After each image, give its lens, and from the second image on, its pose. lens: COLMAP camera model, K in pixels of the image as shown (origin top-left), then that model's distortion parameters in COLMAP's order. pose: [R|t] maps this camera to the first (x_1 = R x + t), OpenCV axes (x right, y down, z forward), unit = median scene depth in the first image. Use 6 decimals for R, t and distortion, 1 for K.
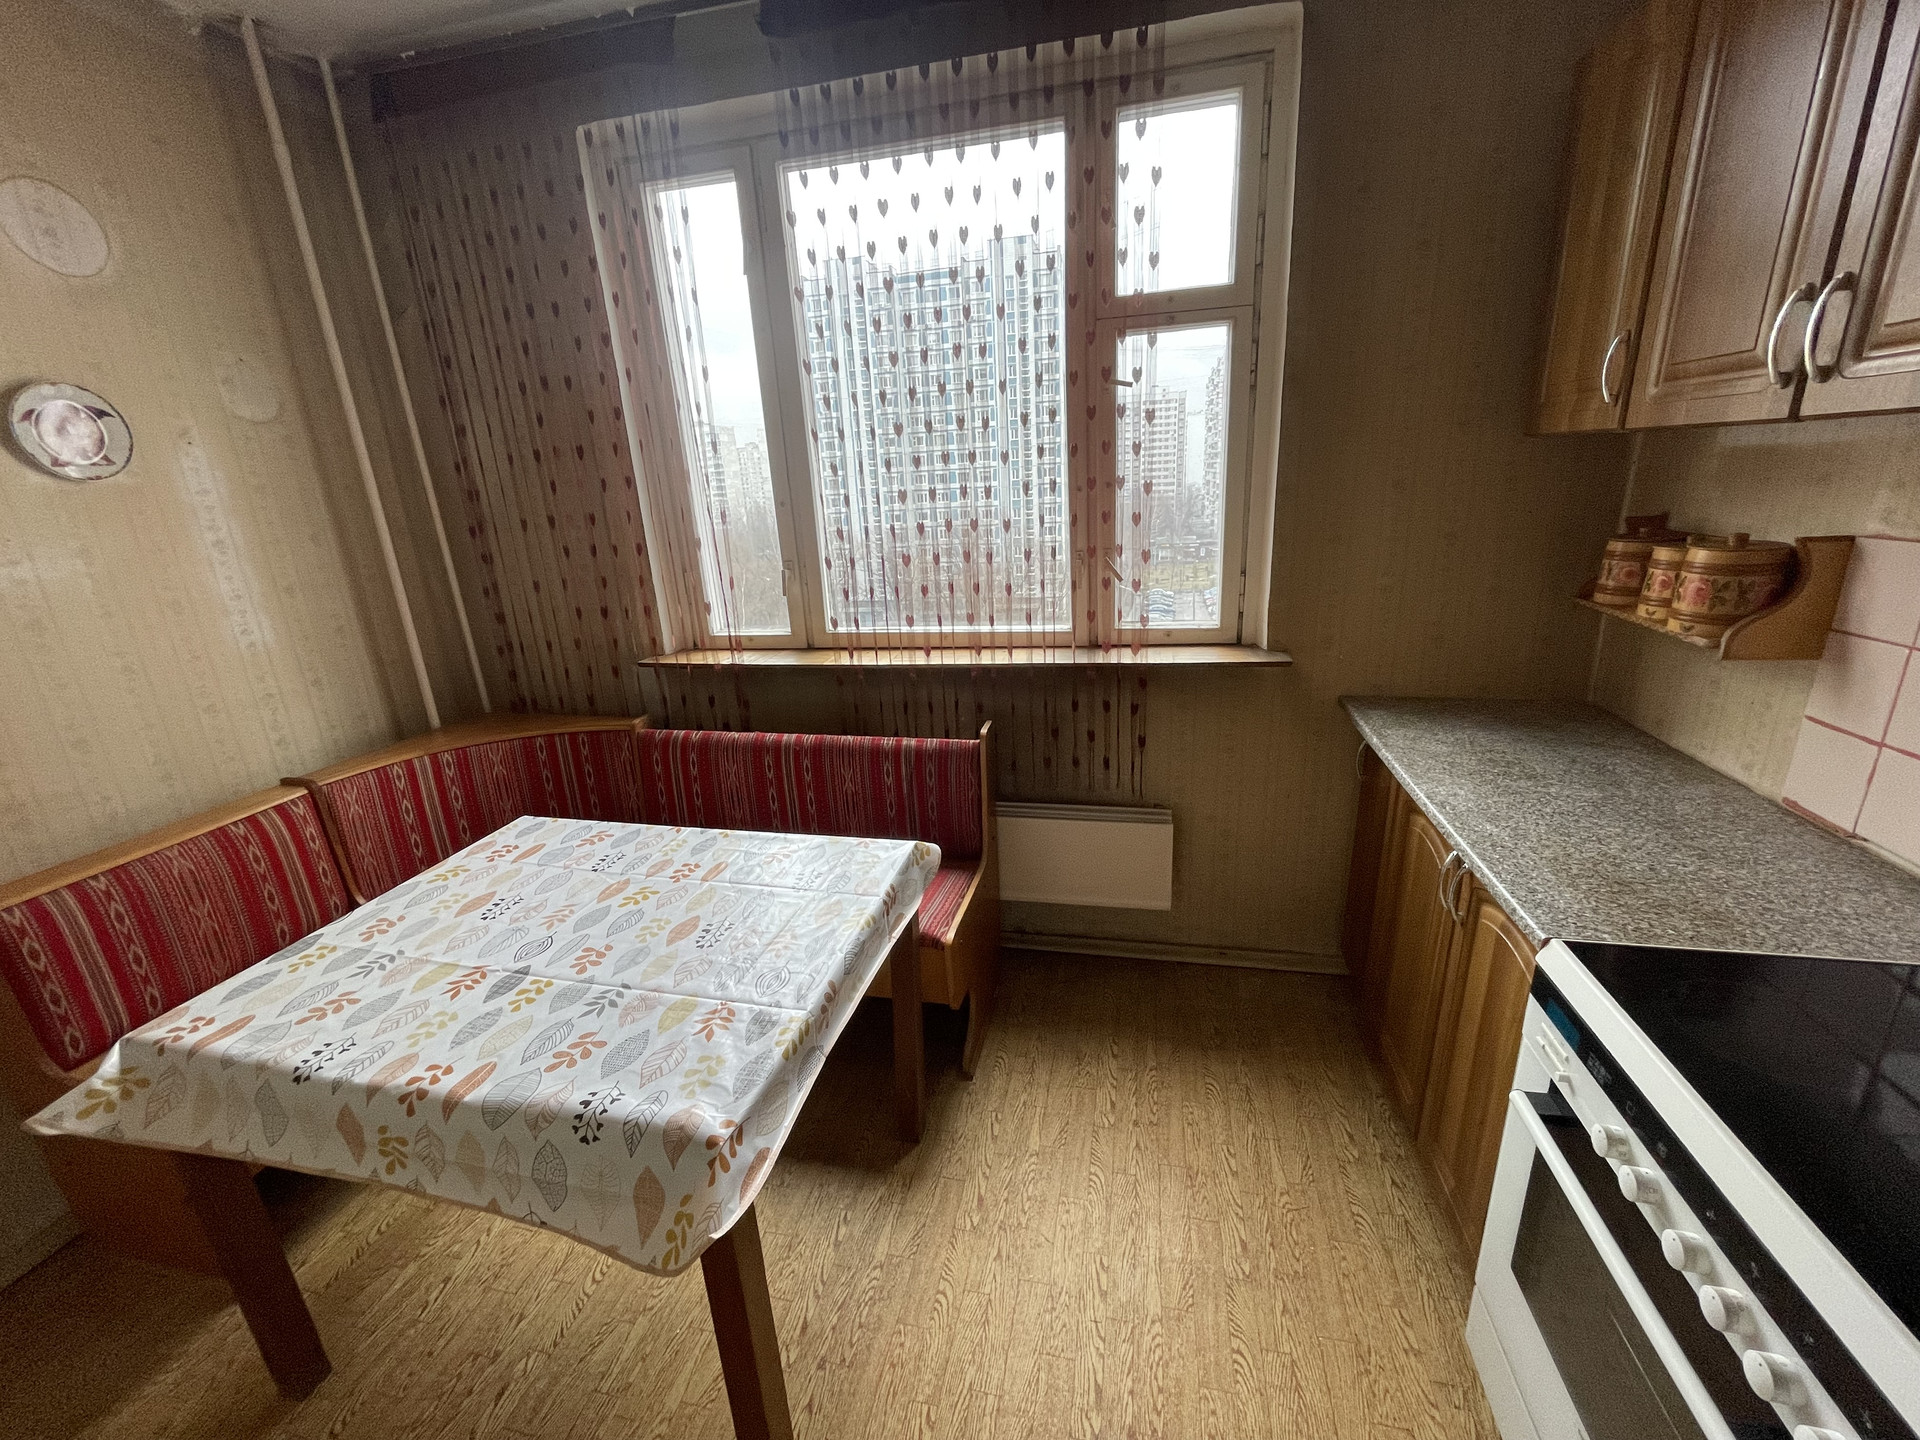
lens RADIAL K [[779.3, 0, 948.3], [0, 779.3, 721.5], [0, 0, 1]] dist [-0.003055, 0.000342]
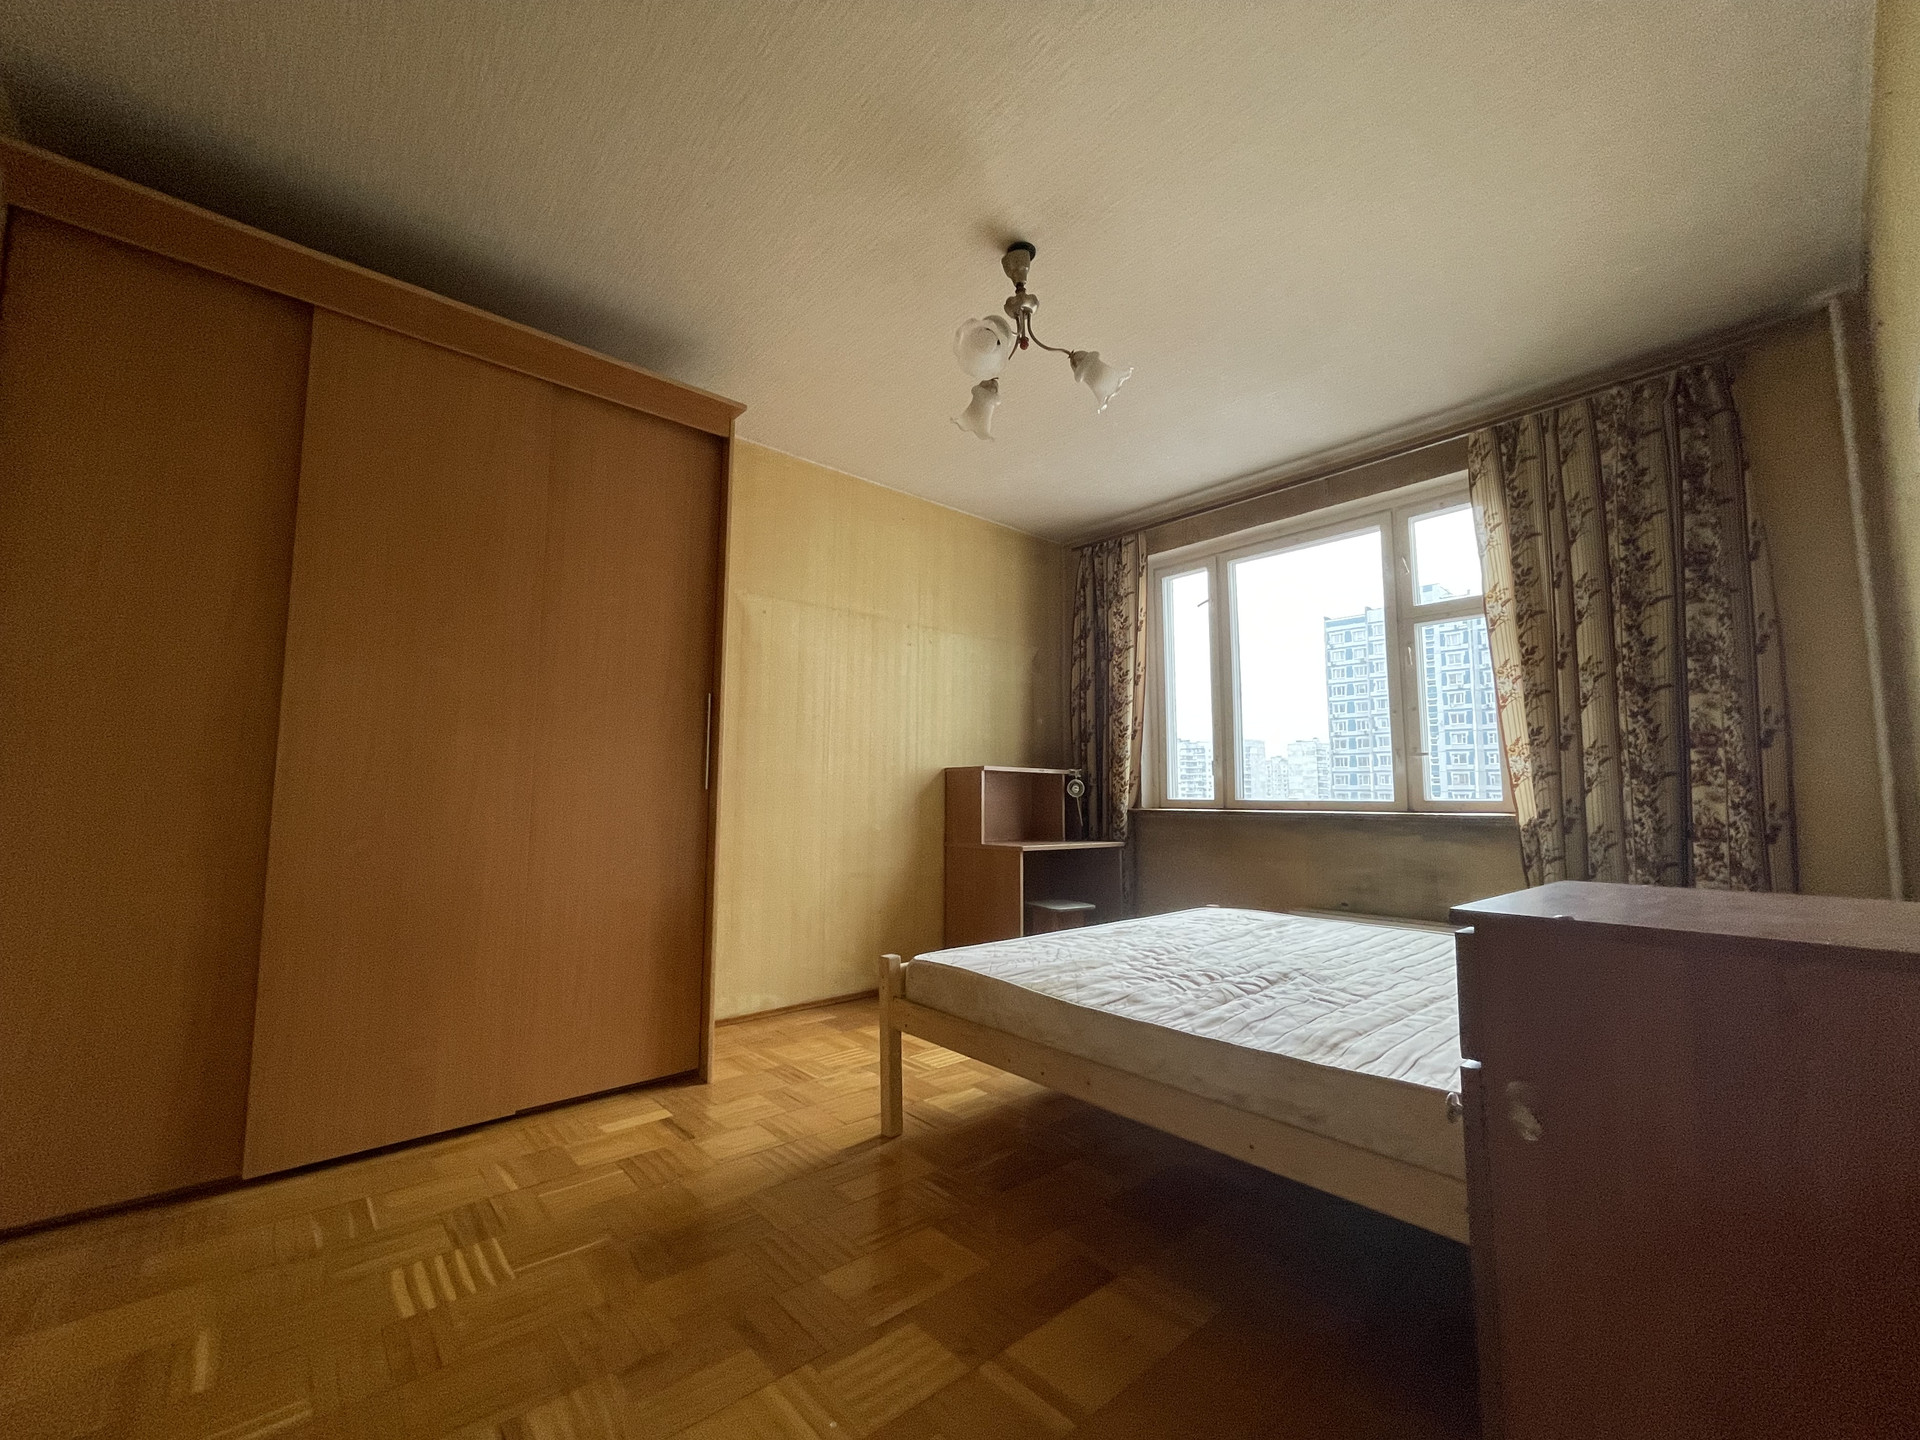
lens RADIAL K [[779.3, 0, 955.6], [0, 779.3, 720.9], [0, 0, 1]] dist [-0.003055, 0.000342]
pose [[0.808183, 0.002839, -0.588924, 0.436269], [-0.223056, 0.926965, -0.301631, 0.471054], [0.545056, 0.375136, 0.749791, -0.810777]]
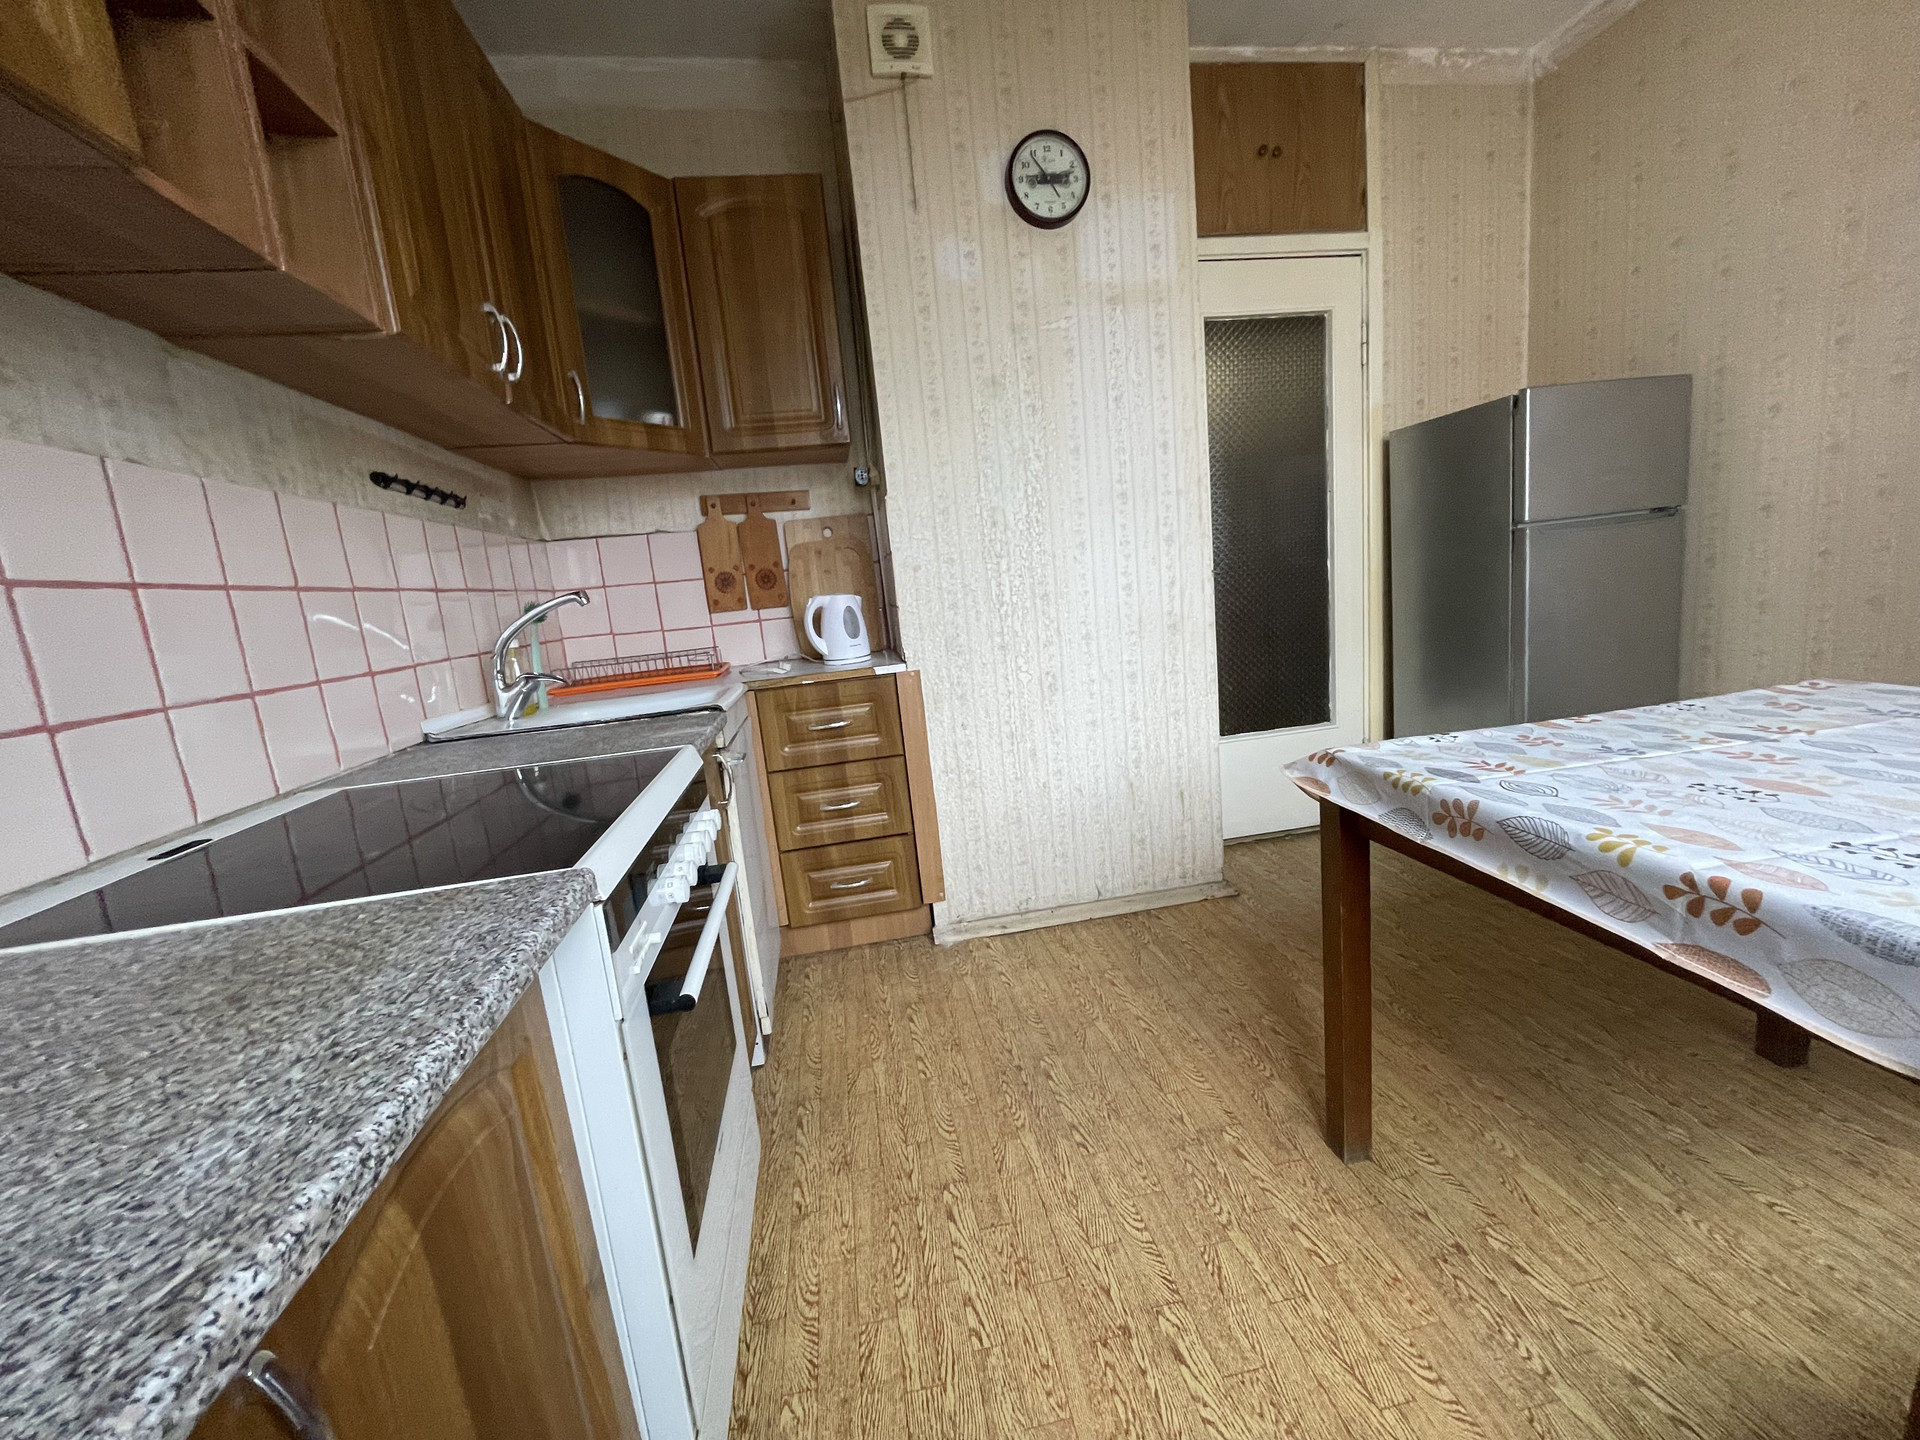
lens RADIAL K [[779.3, 0, 962.7], [0, 779.3, 712.9], [0, 0, 1]] dist [-0.003055, 0.000342]
pose [[-0.912542, 0.198215, -0.357739, 0.377427], [0.020749, 0.896018, 0.443533, -0.071682], [0.408456, 0.397320, -0.821767, 0.887639]]
